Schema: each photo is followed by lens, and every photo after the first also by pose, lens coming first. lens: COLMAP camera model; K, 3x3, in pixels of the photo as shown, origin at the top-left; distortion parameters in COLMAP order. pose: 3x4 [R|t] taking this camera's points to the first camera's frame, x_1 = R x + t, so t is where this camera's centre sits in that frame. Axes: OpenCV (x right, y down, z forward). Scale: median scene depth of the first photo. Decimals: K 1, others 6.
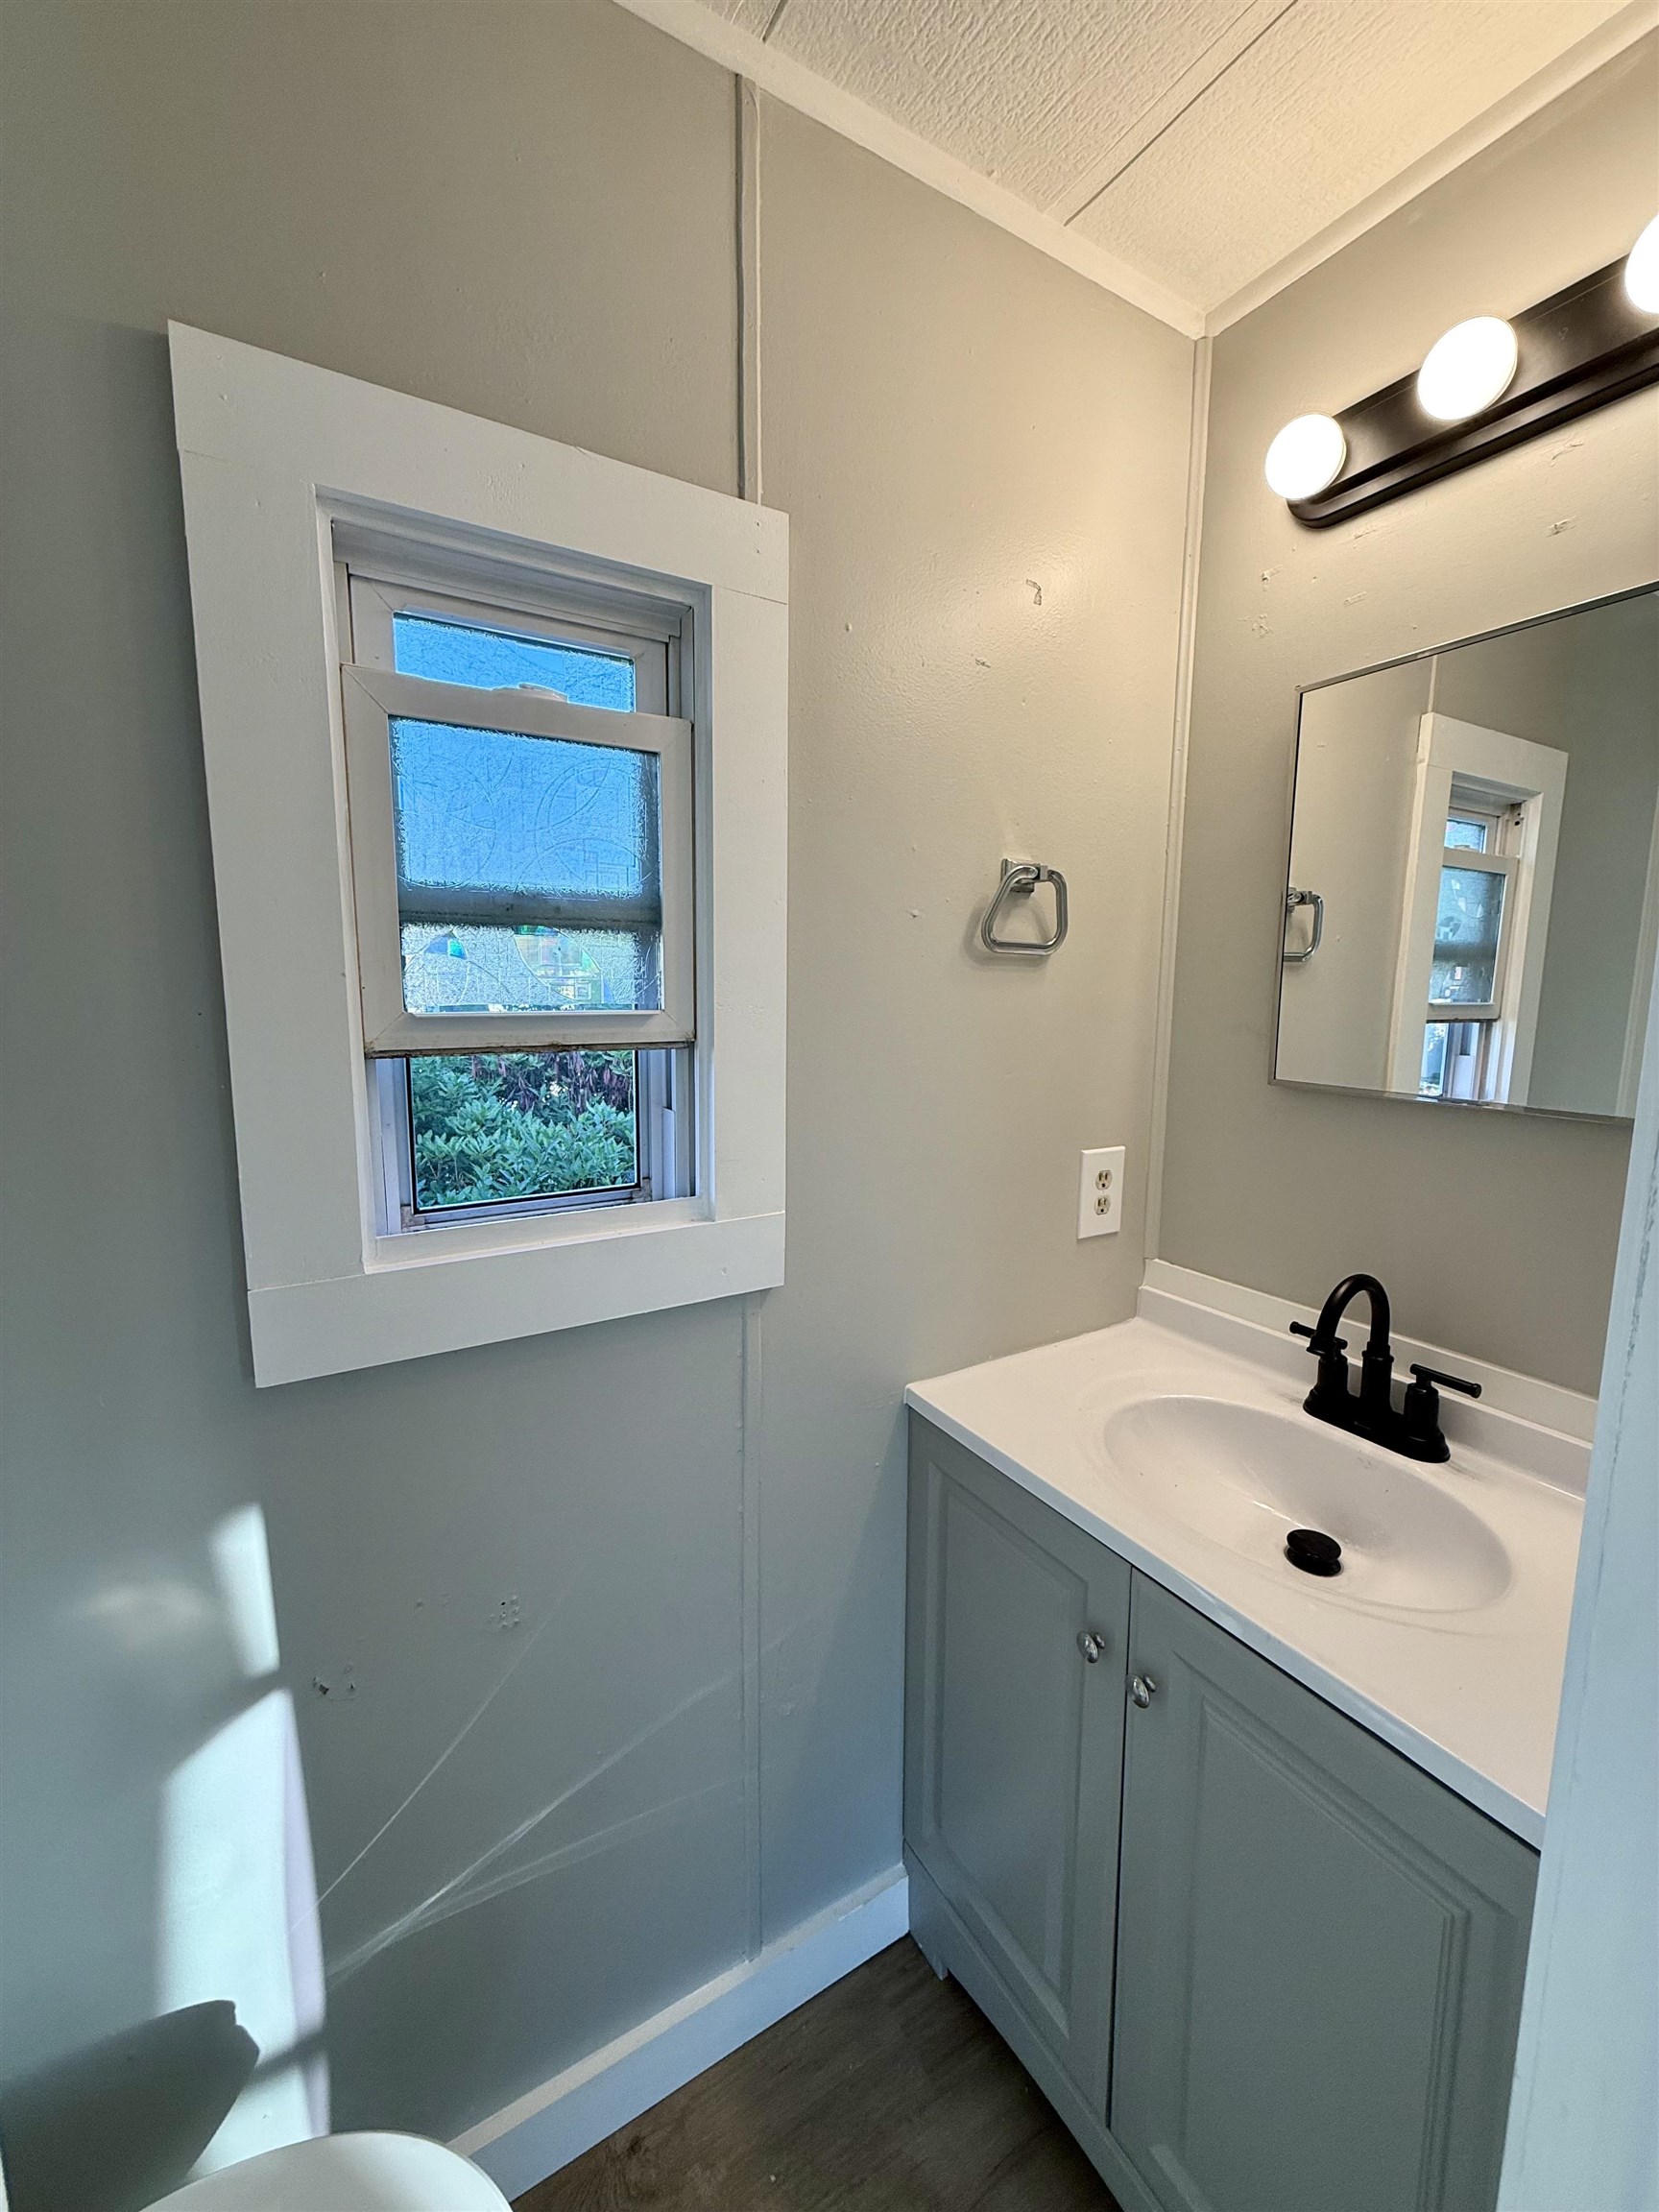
lens RADIAL K [[878.5, 0, 829.5], [0, 878.5, 1104.1], [0, 0, 1]] dist [0.000830, -0.000498]
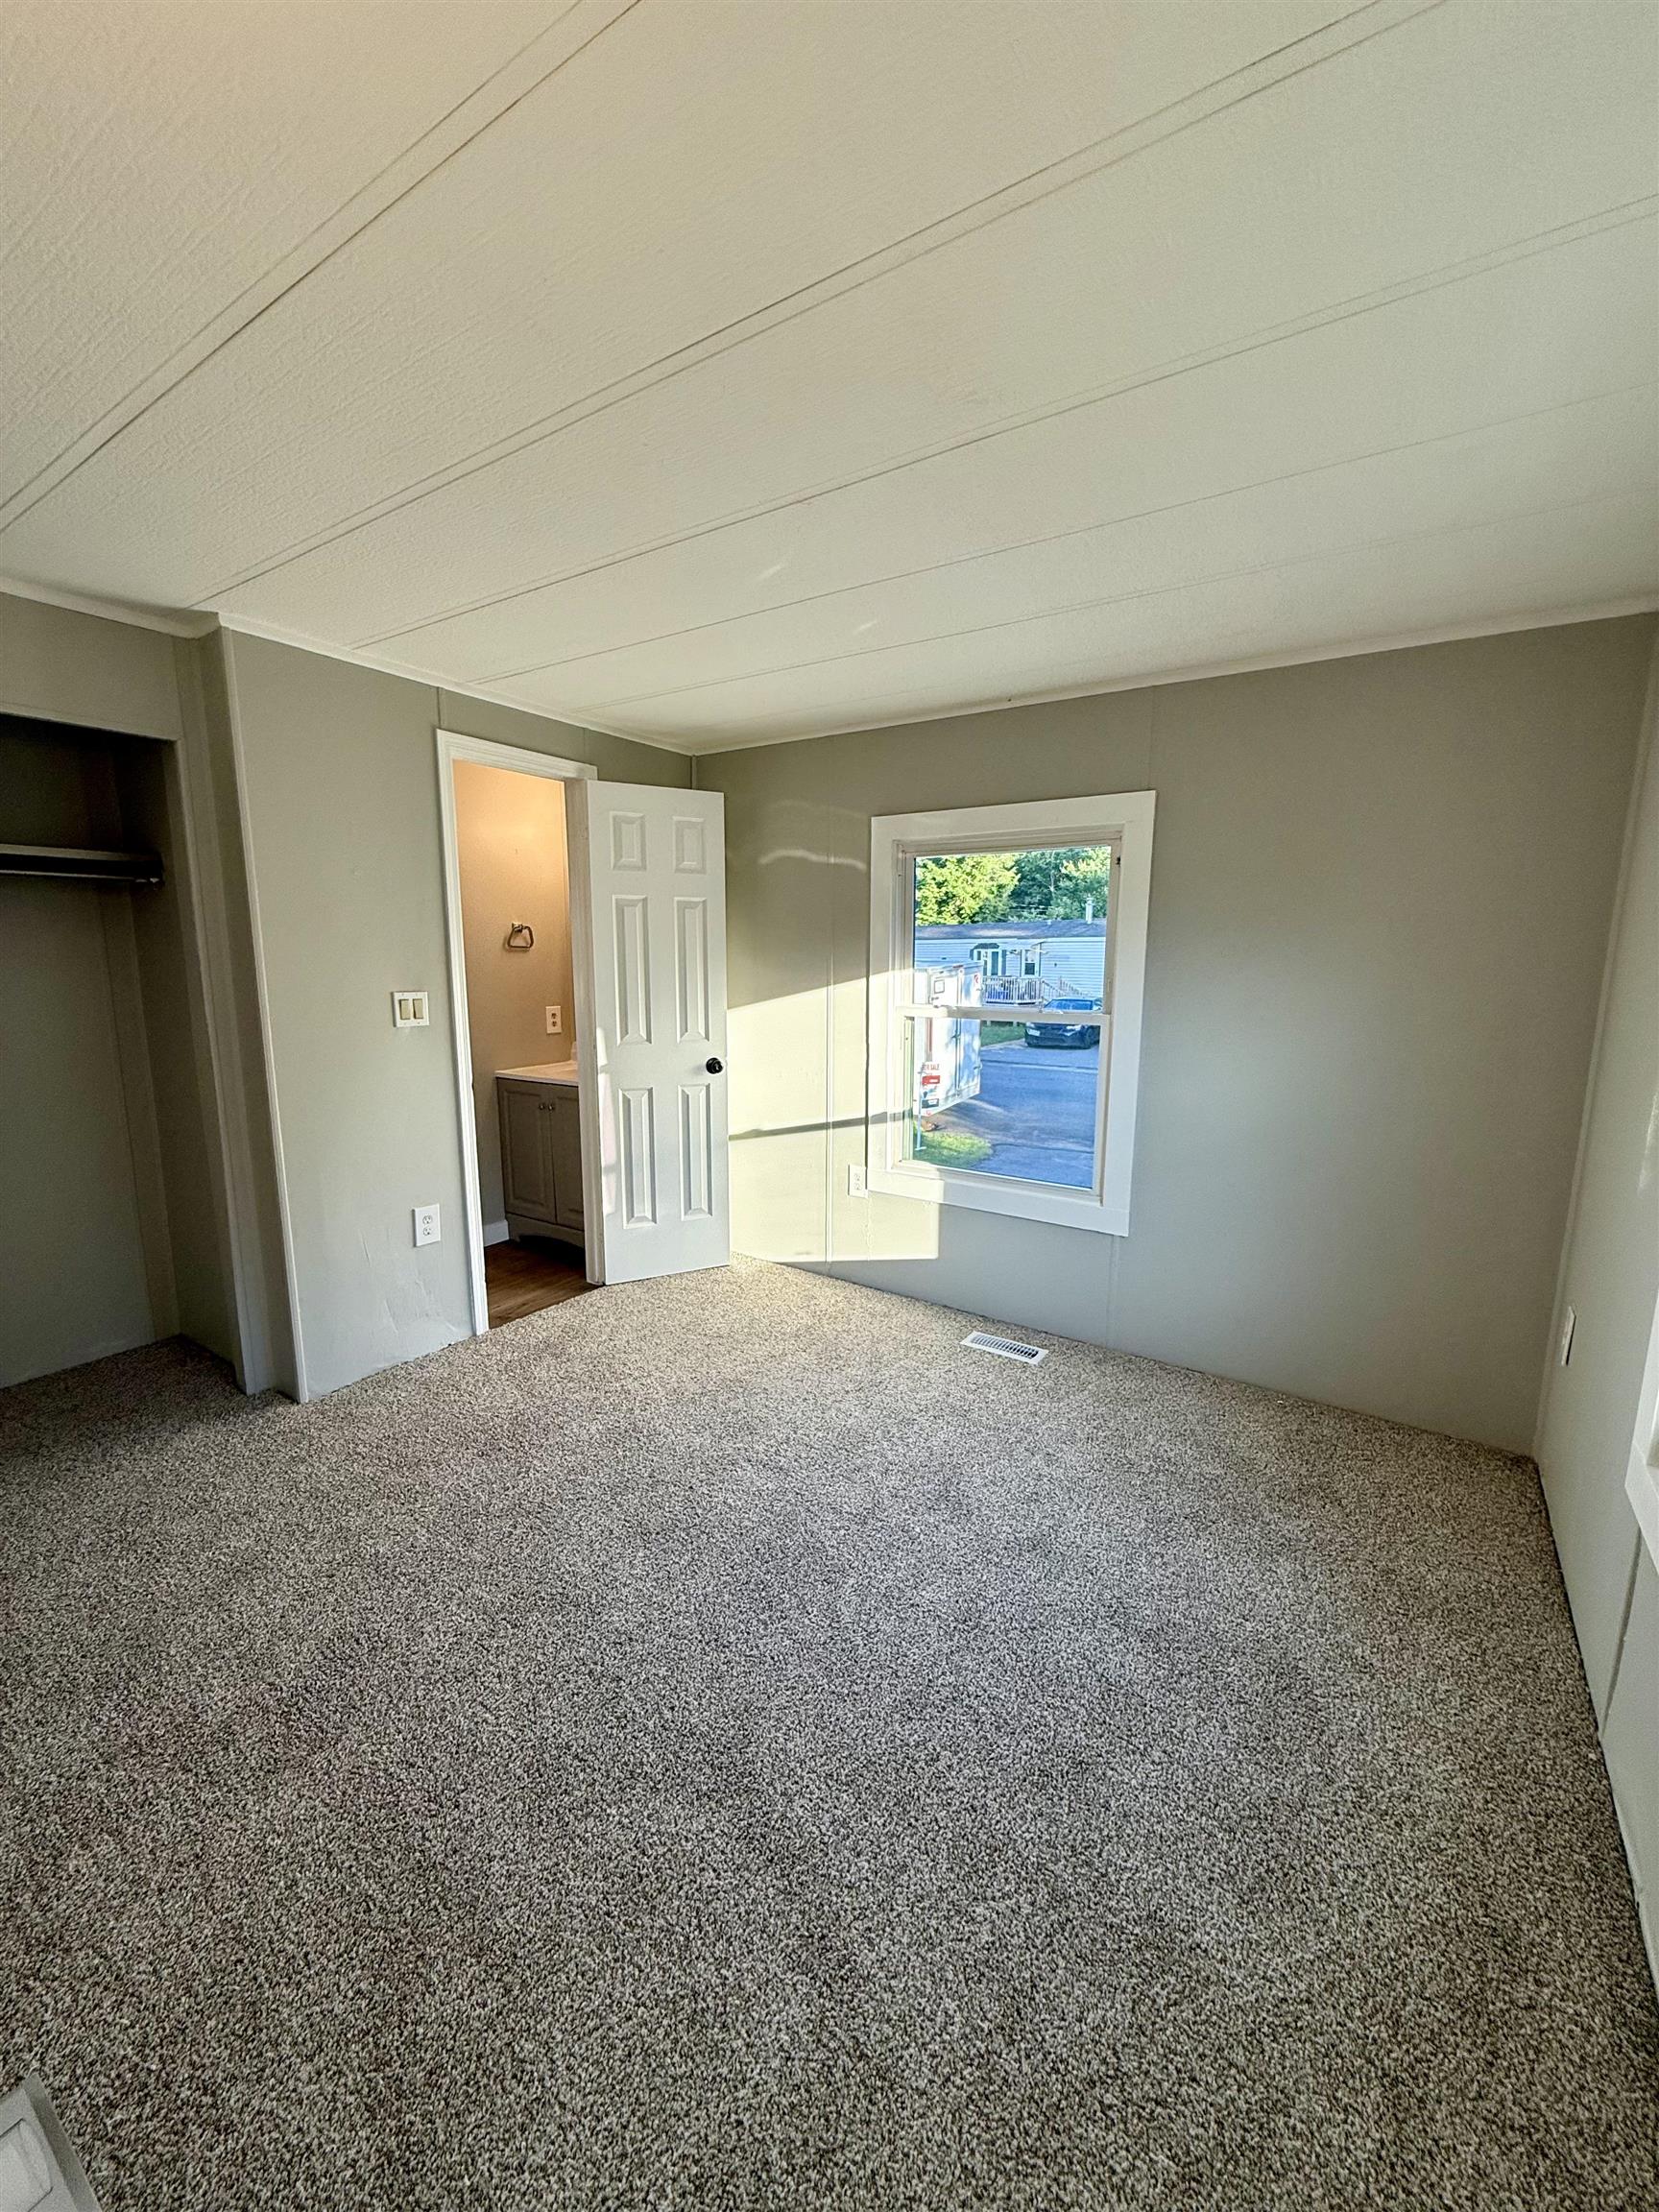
lens RADIAL K [[878.5, 0, 828.0], [0, 878.5, 1104.0], [0, 0, 1]] dist [0.000830, -0.000498]
pose [[0.903154, -0.072927, 0.423077, -0.197162], [0.056151, 0.997067, 0.052002, 0.322775], [-0.425629, -0.023209, 0.904600, -2.627766]]
